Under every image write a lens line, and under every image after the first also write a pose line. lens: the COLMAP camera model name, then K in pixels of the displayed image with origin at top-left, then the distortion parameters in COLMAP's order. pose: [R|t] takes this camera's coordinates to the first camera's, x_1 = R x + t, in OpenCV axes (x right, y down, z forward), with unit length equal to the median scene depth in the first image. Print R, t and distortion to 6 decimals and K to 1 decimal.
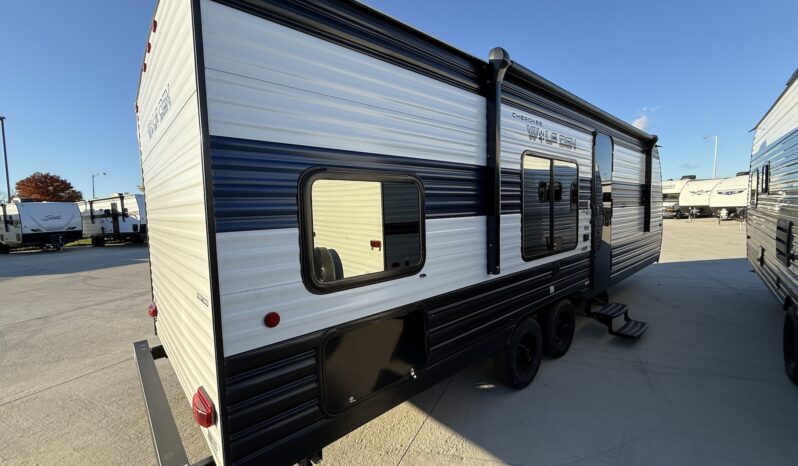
lens RADIAL K [[330.9, 0, 398.9], [0, 330.9, 231.8], [0, 0, 1]] dist [-0.002277, 0.000234]
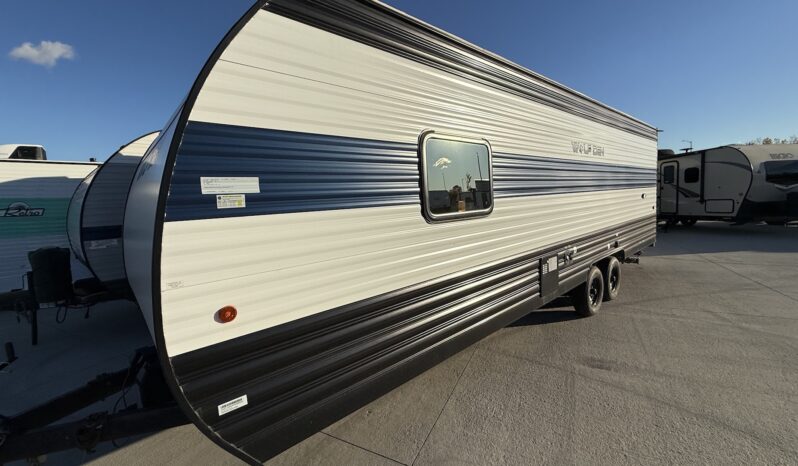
lens RADIAL K [[320.1, 0, 398.8], [0, 320.1, 212.3], [0, 0, 1]] dist [-0.000584, 0.000040]
pose [[0.999910, -0.007175, -0.011376, 0.164751], [0.007073, 0.999935, -0.008979, -0.015742], [0.011440, 0.008898, 0.999895, 0.144199]]
